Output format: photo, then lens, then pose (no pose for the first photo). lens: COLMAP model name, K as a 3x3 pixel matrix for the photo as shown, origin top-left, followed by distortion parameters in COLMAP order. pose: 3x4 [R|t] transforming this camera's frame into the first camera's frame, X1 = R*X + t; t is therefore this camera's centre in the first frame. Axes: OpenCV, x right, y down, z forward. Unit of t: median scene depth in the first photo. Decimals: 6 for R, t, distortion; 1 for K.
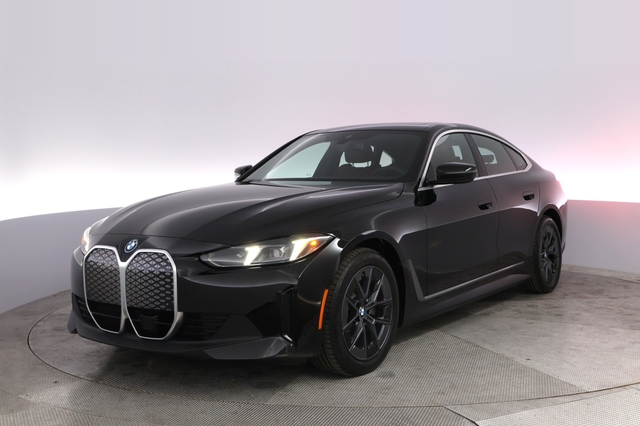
lens RADIAL K [[547.8, 0, 320.0], [0, 547.8, 213.0], [0, 0, 1]] dist [-0.002473, -0.000500]
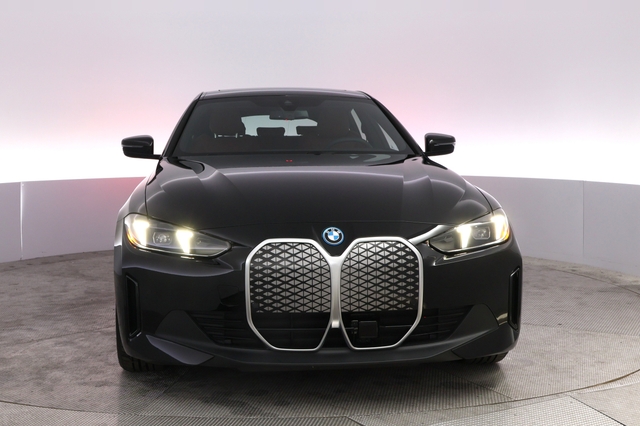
lens RADIAL K [[547.8, 0, 320.0], [0, 547.8, 213.0], [0, 0, 1]] dist [-0.002473, -0.000500]
pose [[0.911403, -0.070591, 0.405414, -0.685482], [0.048889, 0.996774, 0.063653, -0.022222], [-0.408600, -0.038193, 0.911914, 0.303229]]
